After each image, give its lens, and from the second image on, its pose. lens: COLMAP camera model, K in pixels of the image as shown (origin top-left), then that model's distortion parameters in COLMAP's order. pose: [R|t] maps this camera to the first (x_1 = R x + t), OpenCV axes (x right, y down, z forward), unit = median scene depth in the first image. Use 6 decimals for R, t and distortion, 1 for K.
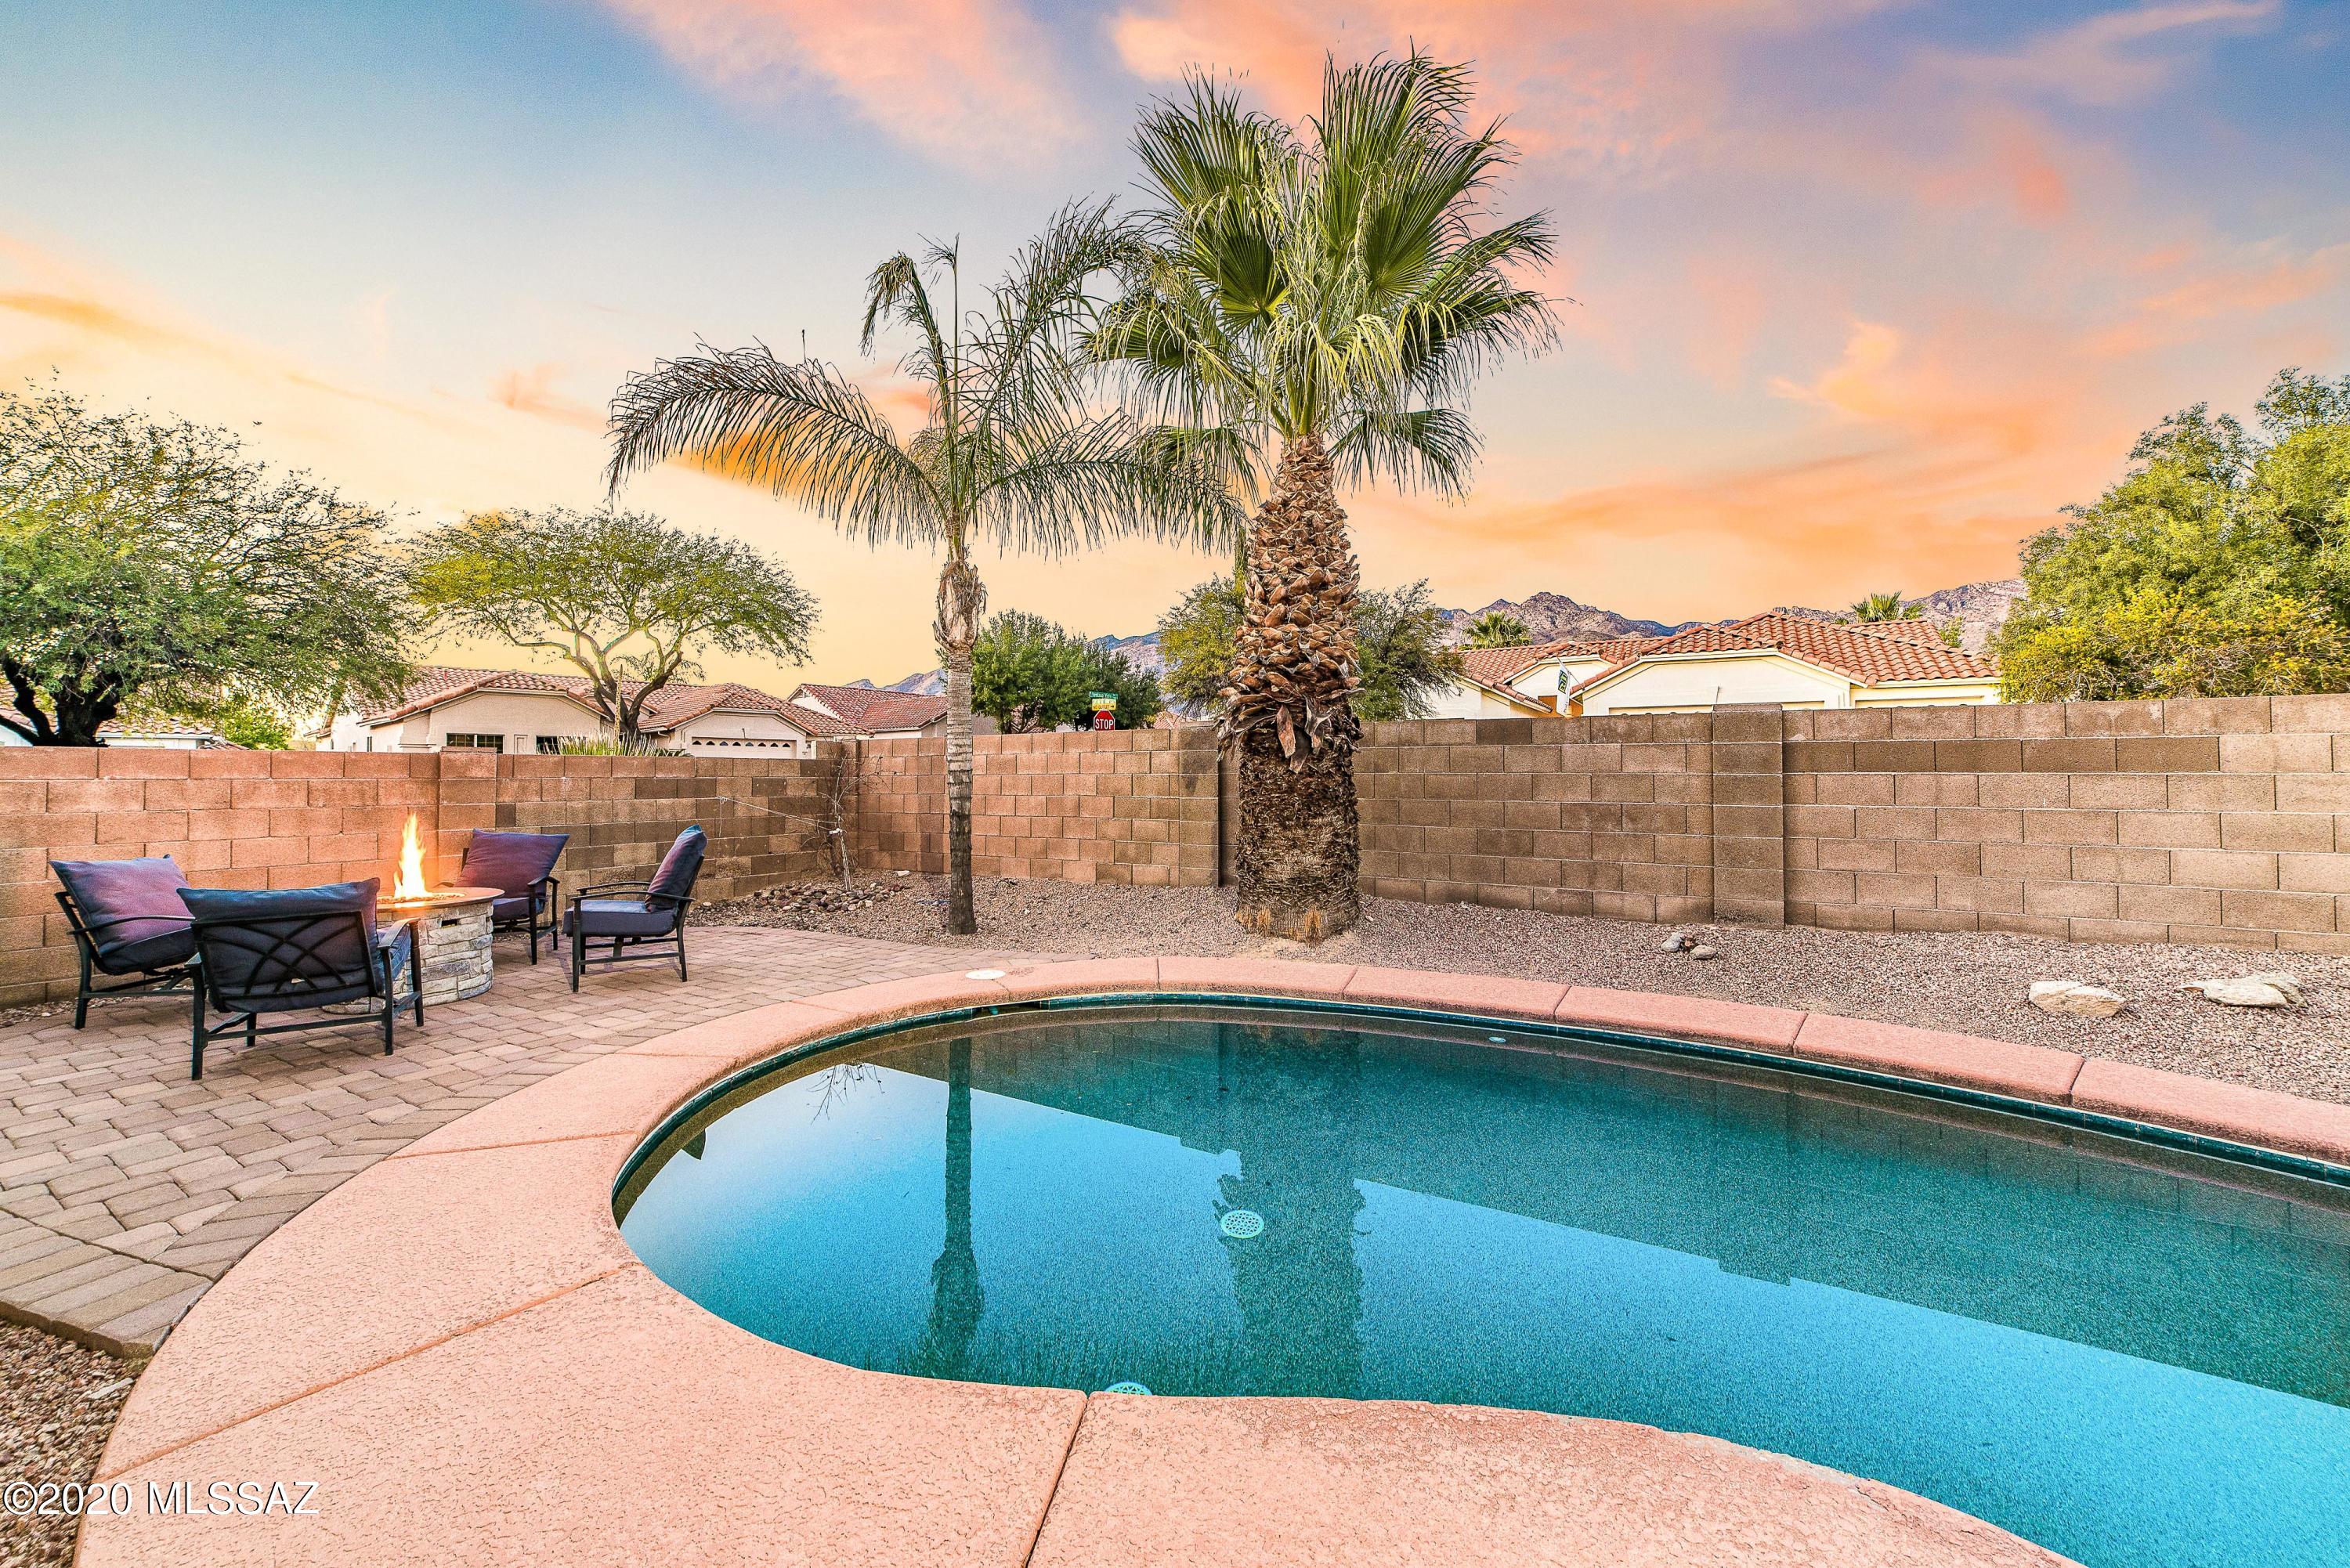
lens RADIAL K [[909.8, 0, 1172.0], [0, 909.8, 752.5], [0, 0, 1]] dist [-0.031685, 0.012923]
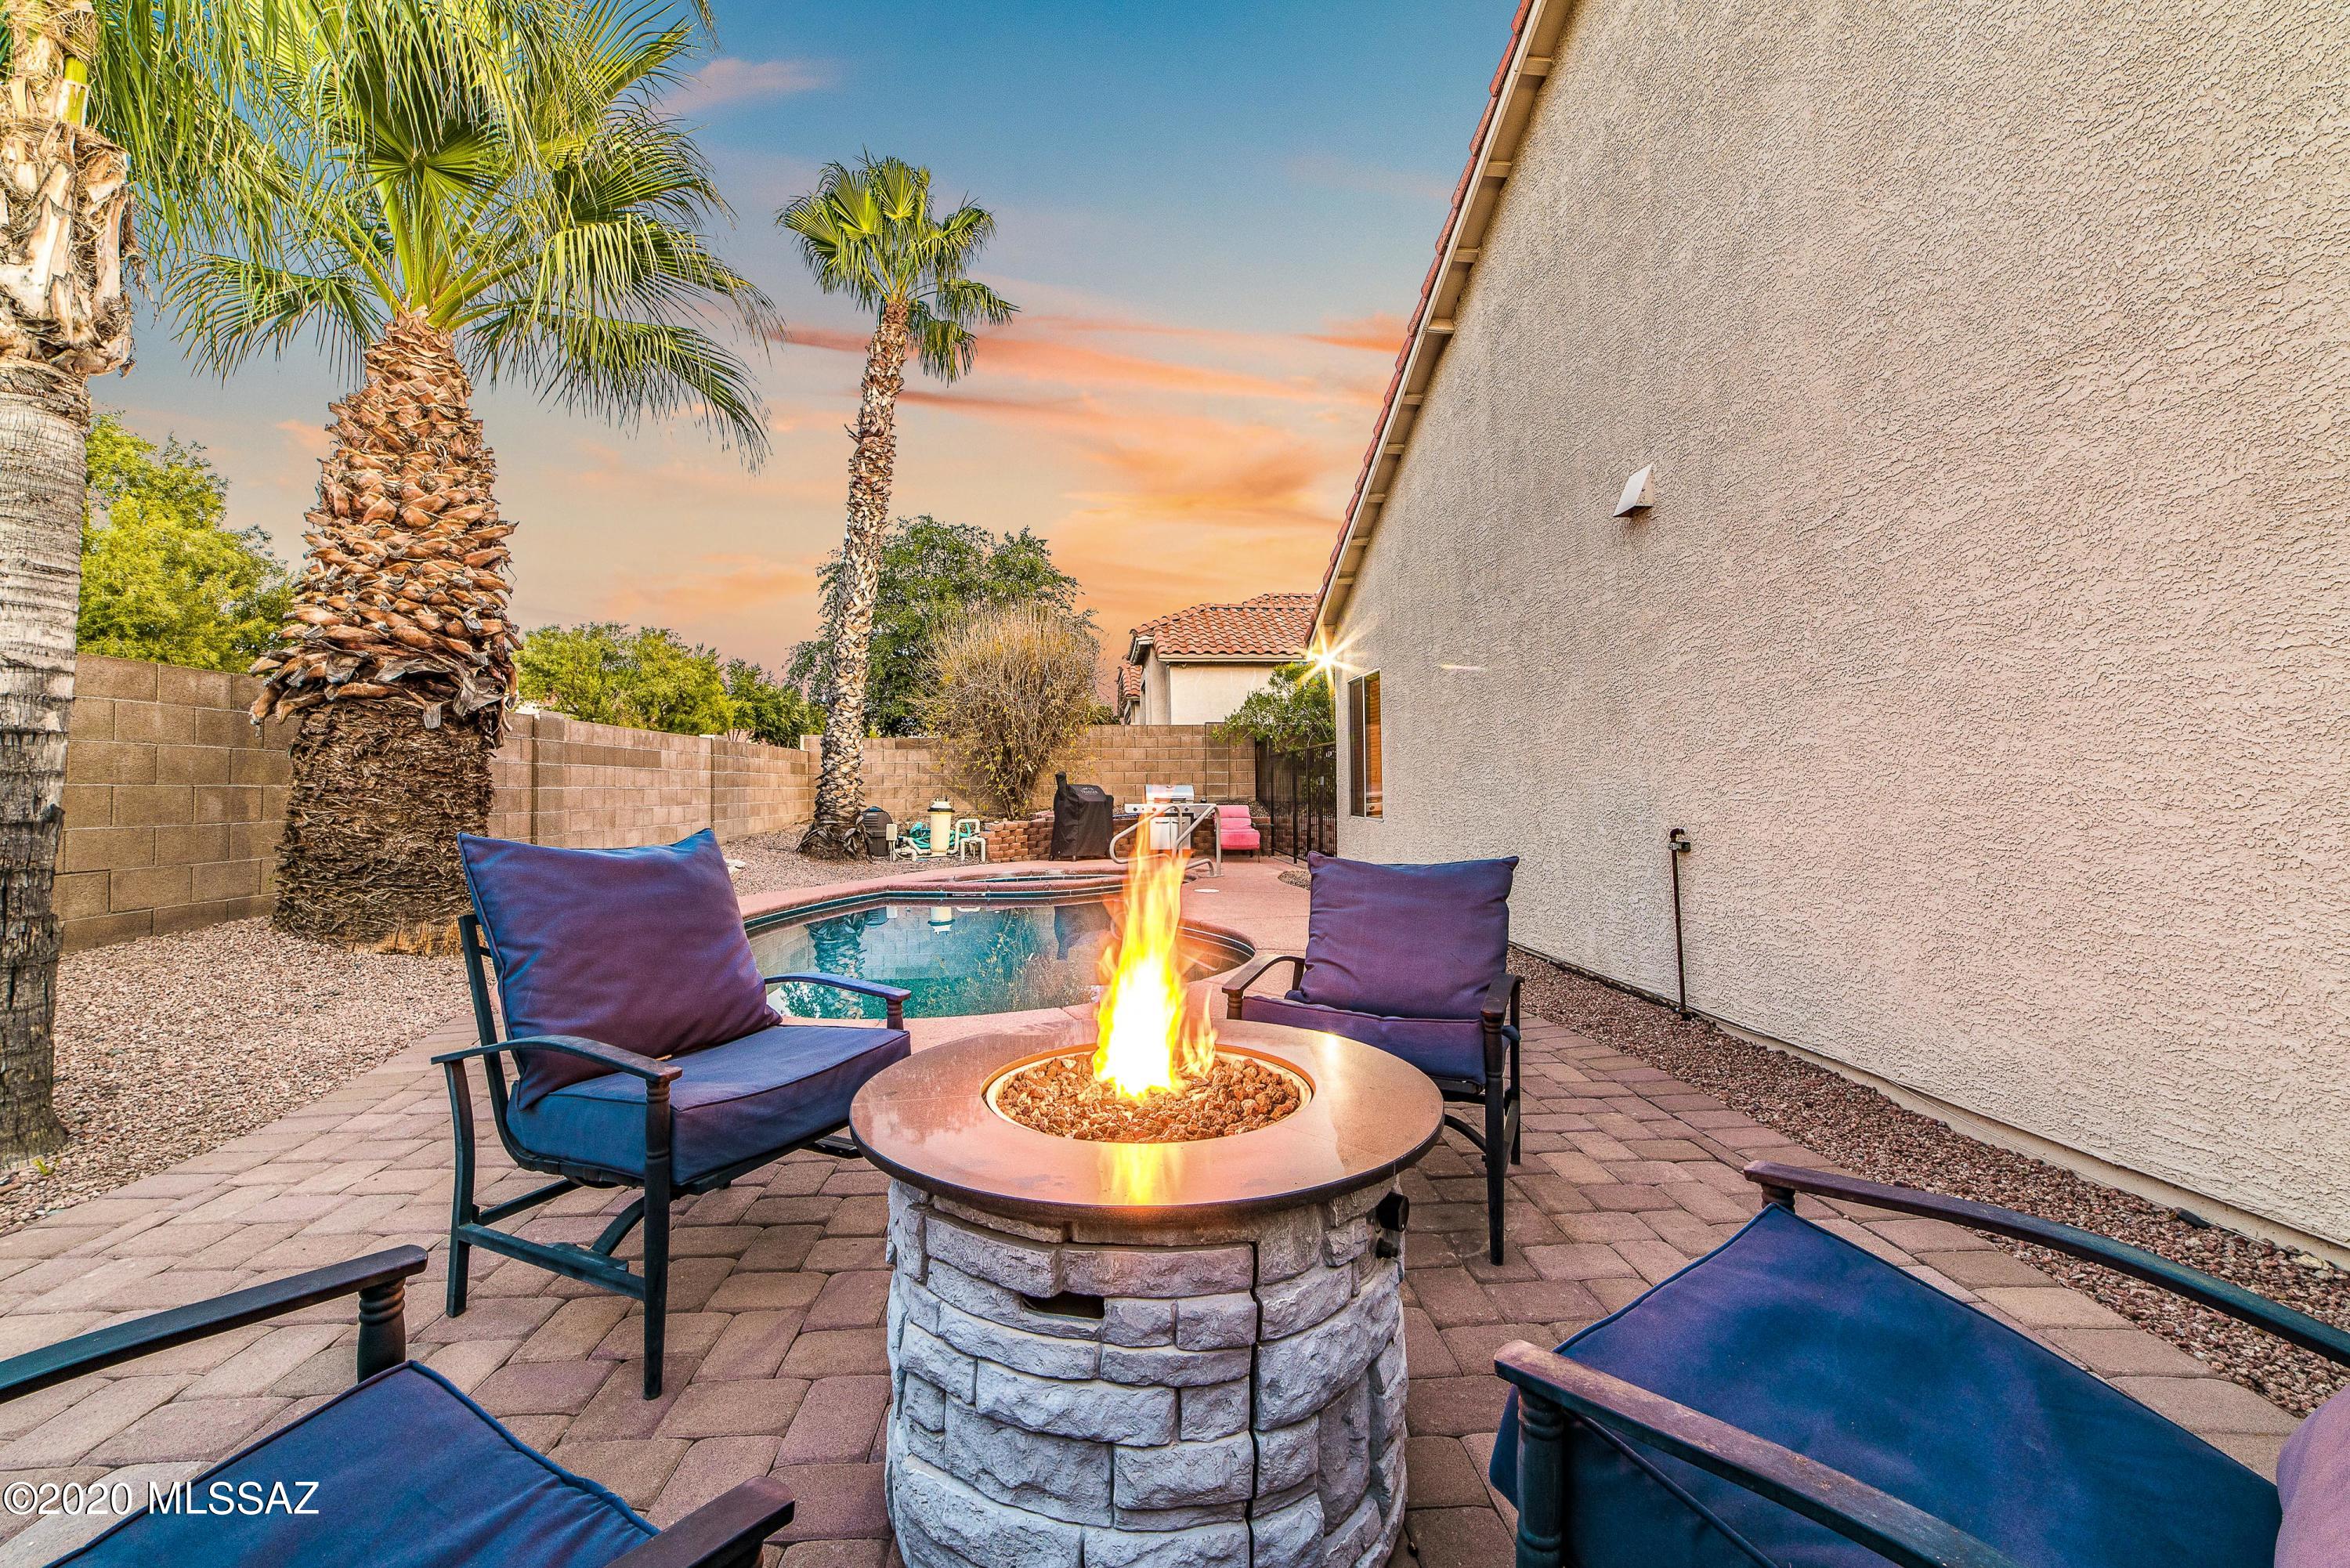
lens RADIAL K [[921.1, 0, 1170.2], [0, 921.1, 748.9], [0, 0, 1]] dist [-0.028481, 0.012638]
pose [[-0.588291, 0.039325, 0.807693, -0.889746], [-0.011375, 0.998316, -0.056891, 0.061367], [-0.808569, -0.042655, -0.586853, 0.954836]]
